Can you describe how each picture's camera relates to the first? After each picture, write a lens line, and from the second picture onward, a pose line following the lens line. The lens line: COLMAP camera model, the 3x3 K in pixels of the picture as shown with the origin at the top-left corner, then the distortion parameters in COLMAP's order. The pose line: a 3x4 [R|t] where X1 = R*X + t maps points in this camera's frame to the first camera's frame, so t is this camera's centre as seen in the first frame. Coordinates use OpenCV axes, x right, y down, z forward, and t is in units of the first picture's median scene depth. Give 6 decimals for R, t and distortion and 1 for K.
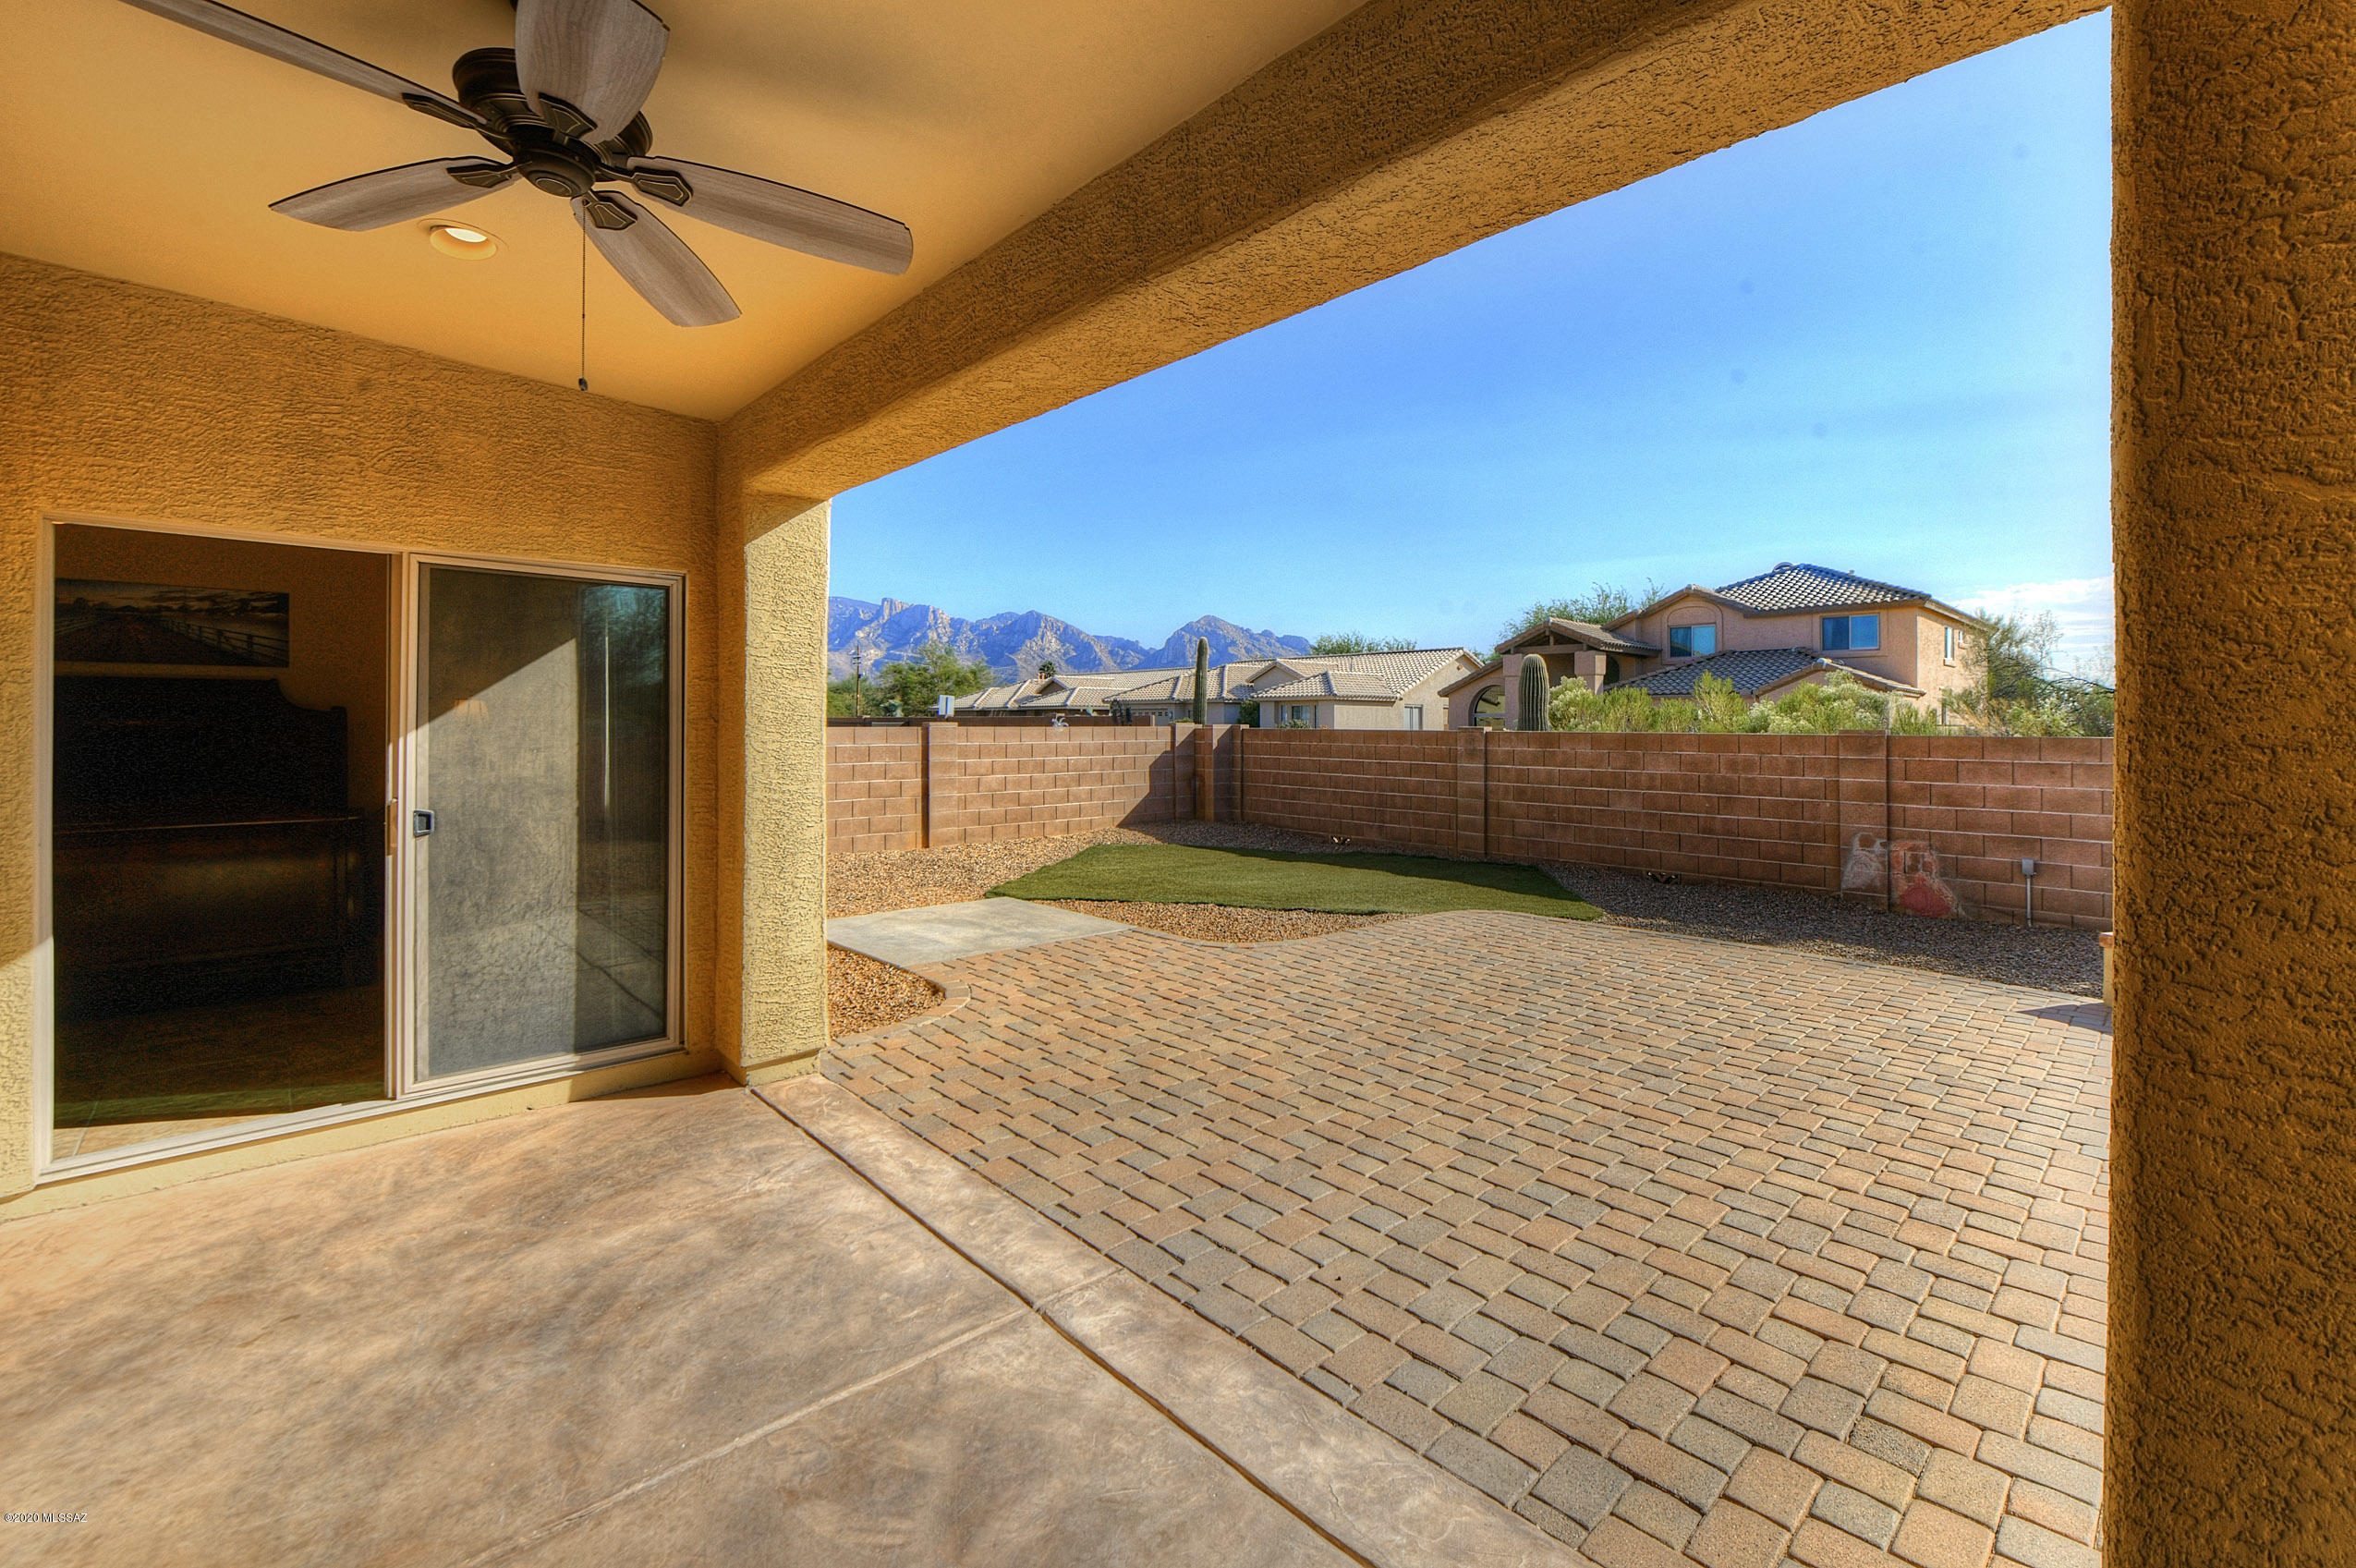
lens RADIAL K [[914.8, 0, 1155.5], [0, 914.8, 719.1], [0, 0, 1]] dist [-0.002589, -0.000357]
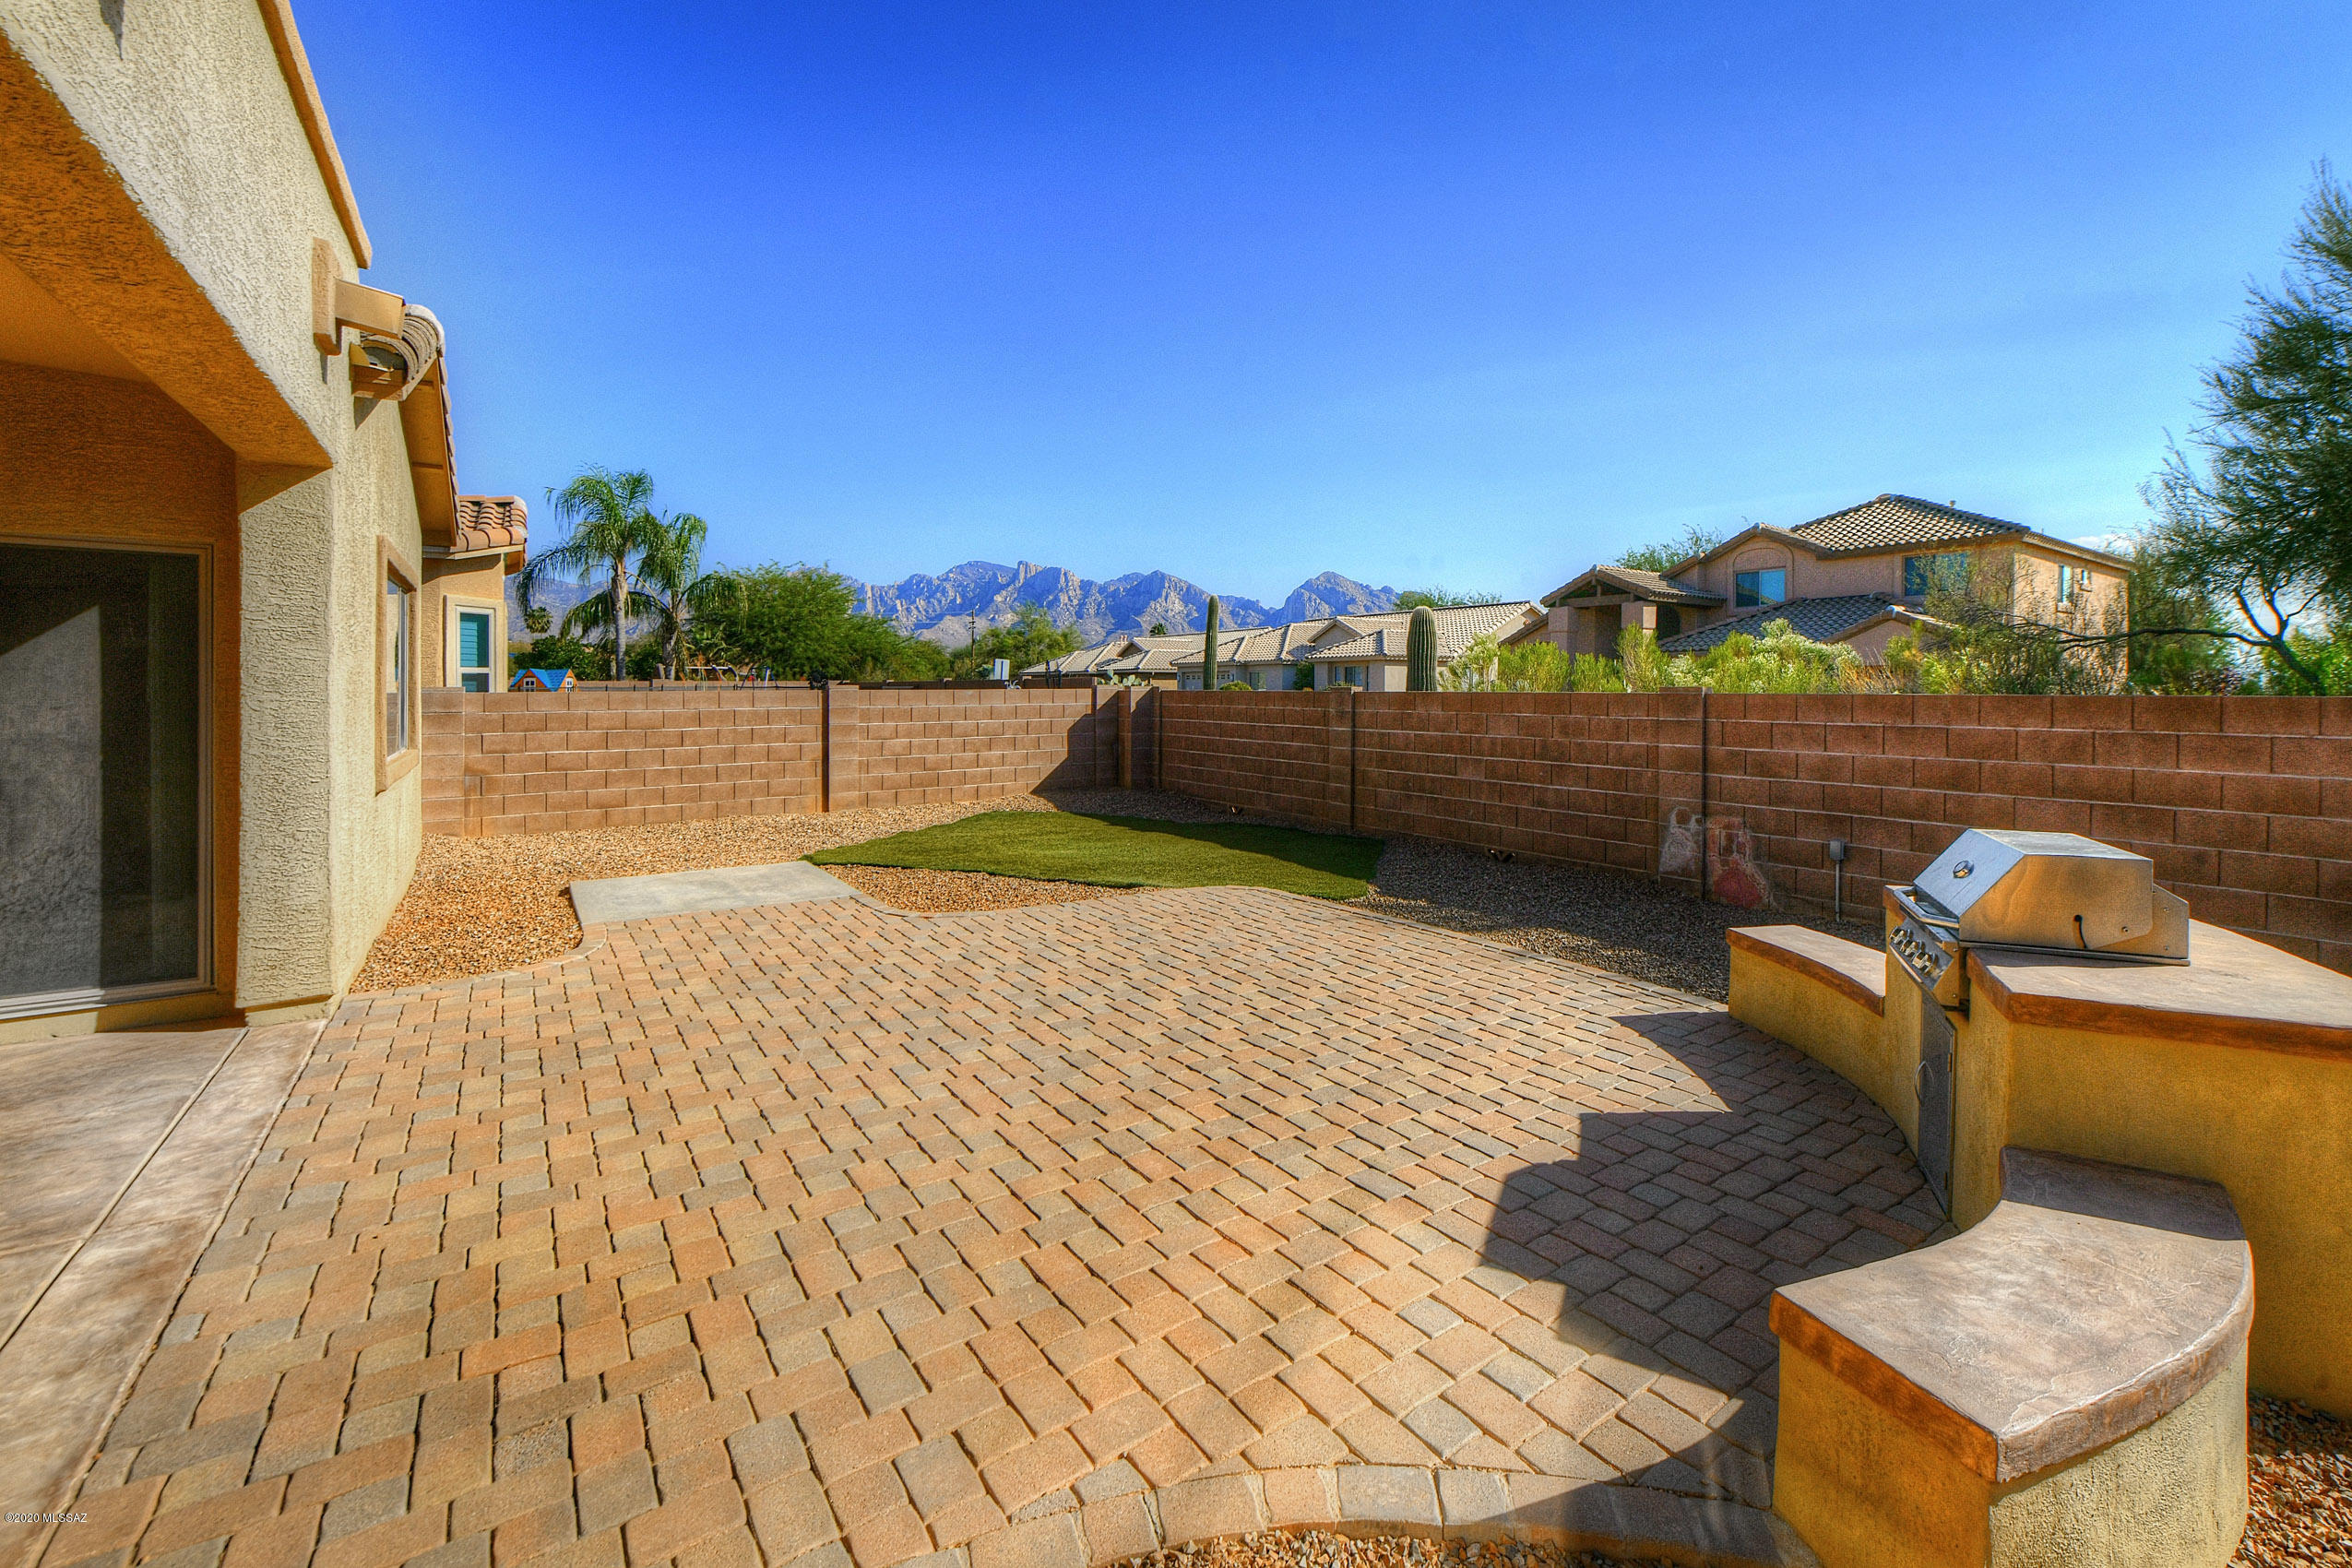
lens RADIAL K [[958.4, 0, 1167.6], [0, 958.4, 703.9], [0, 0, 1]] dist [-0.008093, -0.000182]
pose [[0.988871, -0.002289, -0.148756, 0.288992], [0.005460, 0.999766, 0.020916, 0.004179], [0.148673, -0.021495, 0.988653, 0.029364]]
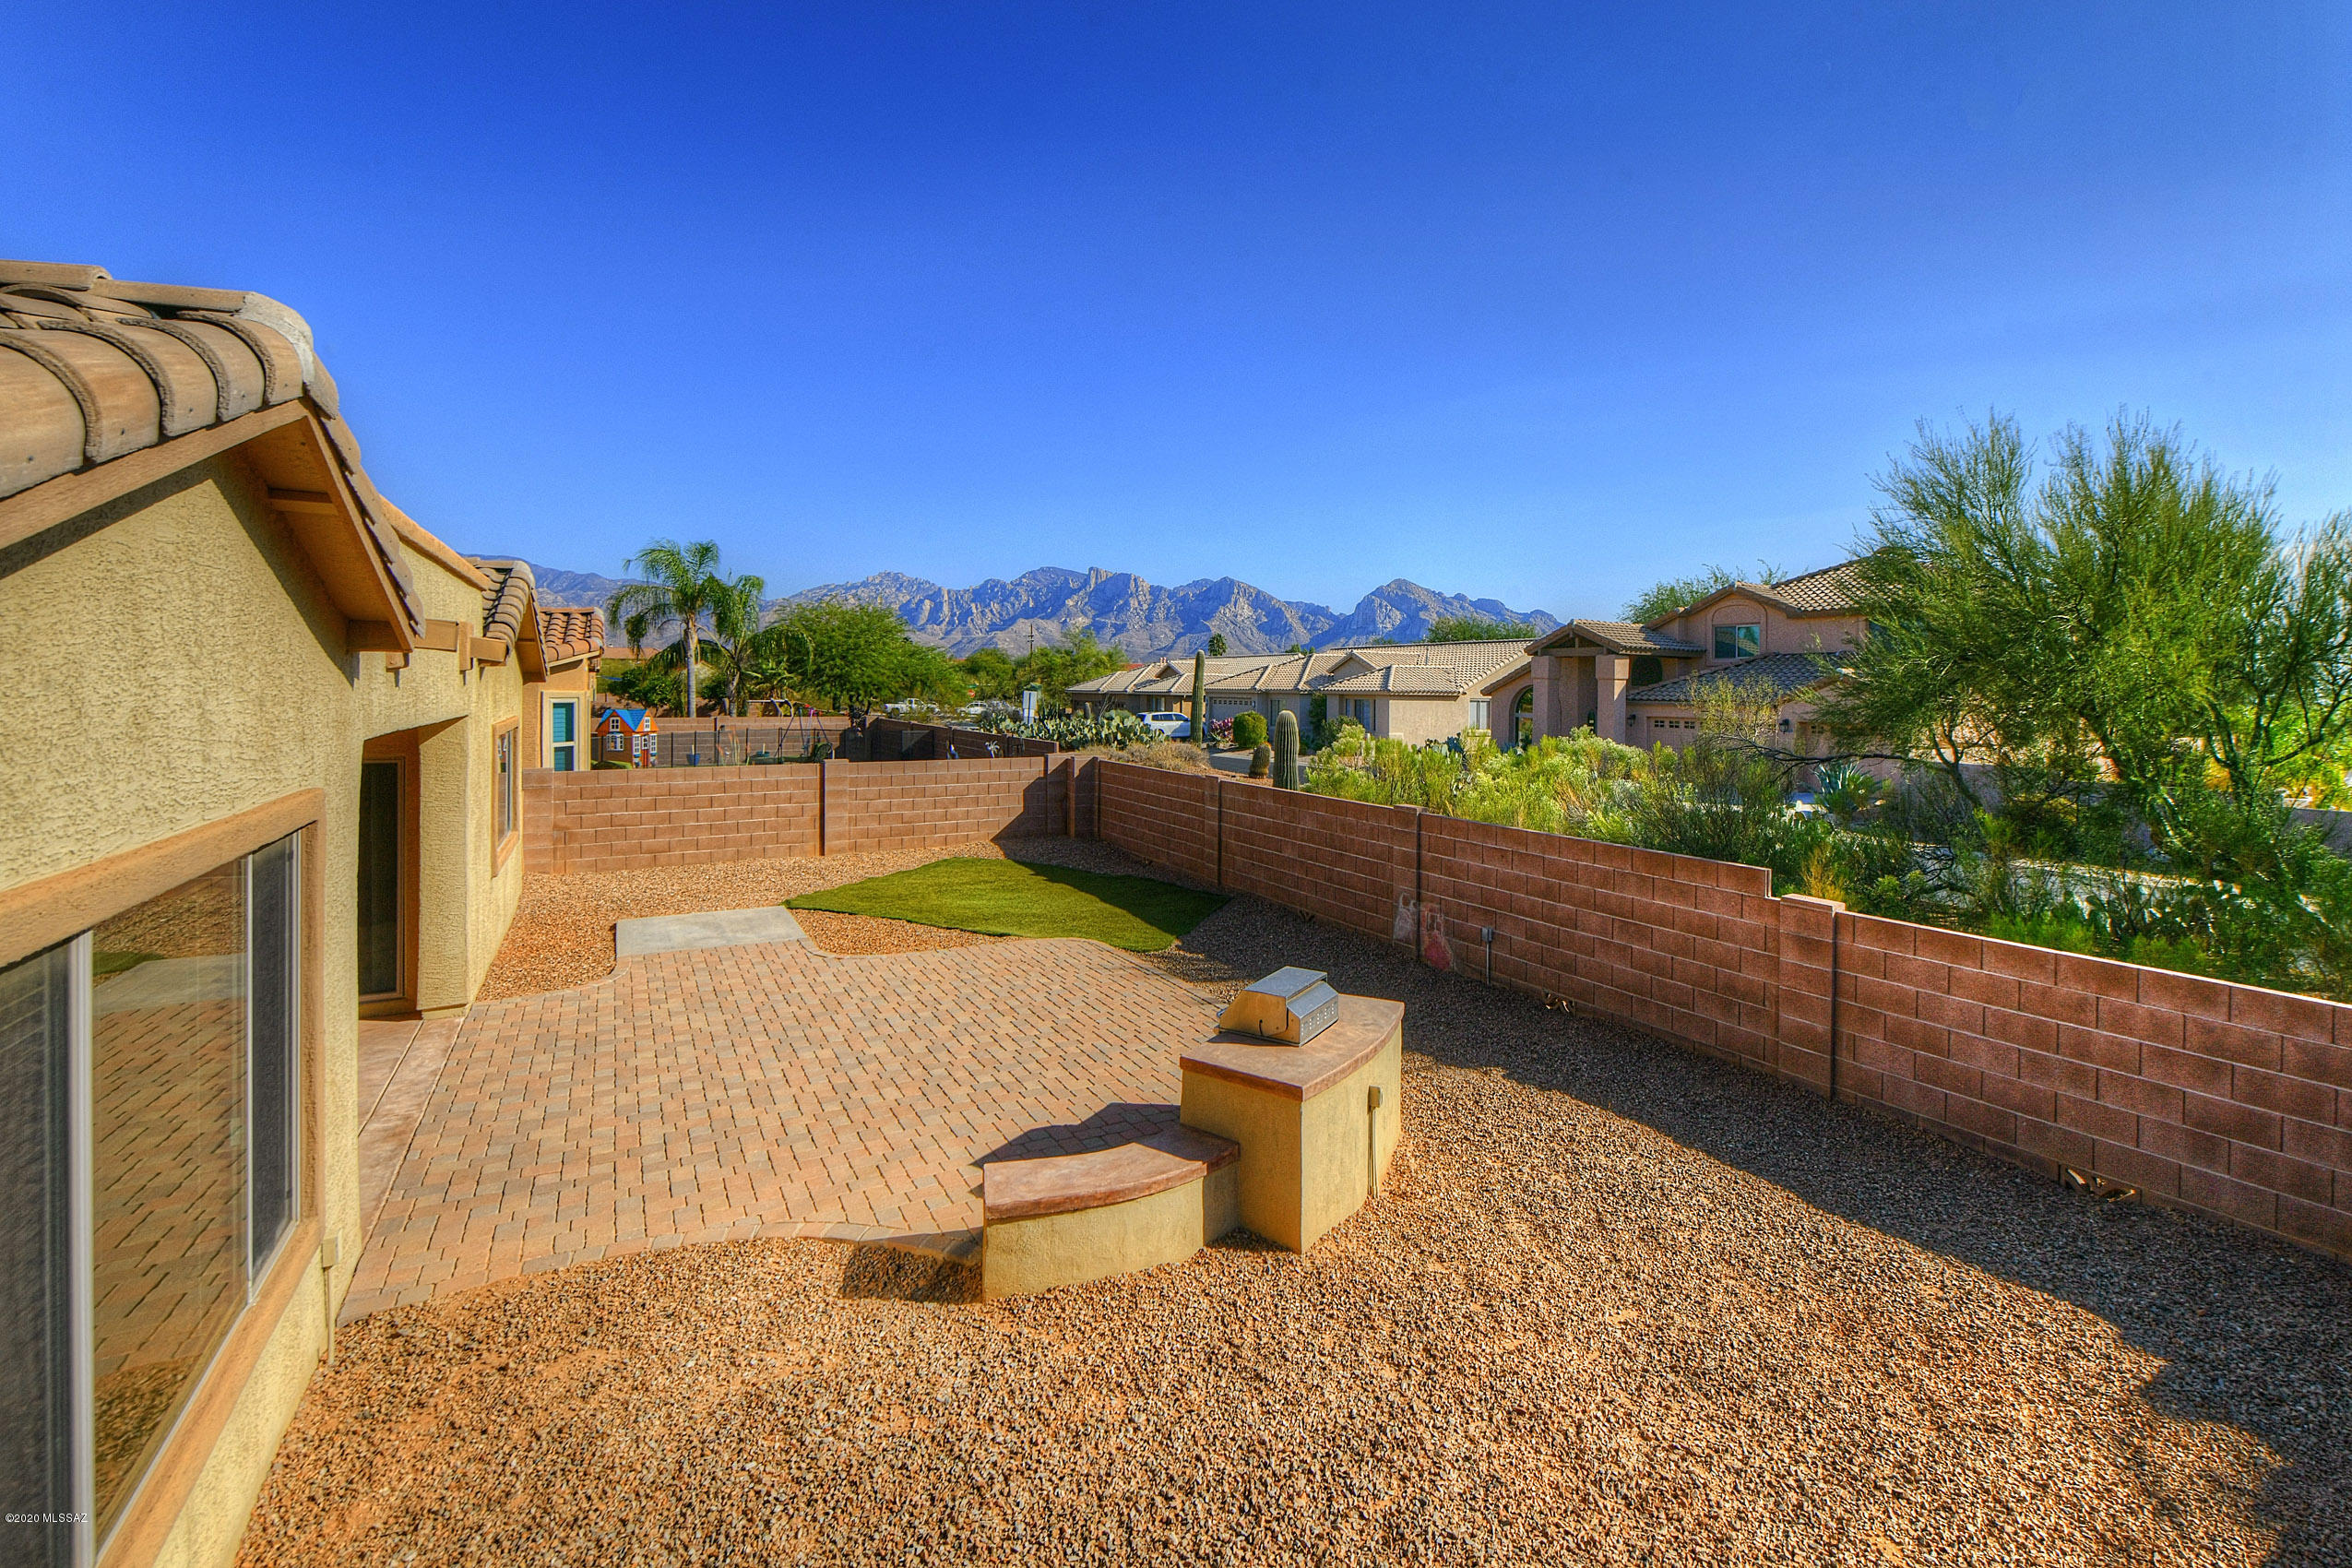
lens RADIAL K [[958.4, 0, 1195.5], [0, 958.4, 726.0], [0, 0, 1]] dist [-0.008093, -0.000182]
pose [[0.977922, 0.029267, -0.206908, 0.545407], [-0.018994, 0.998494, 0.051467, -0.116019], [0.208103, -0.046401, 0.977006, -0.194384]]
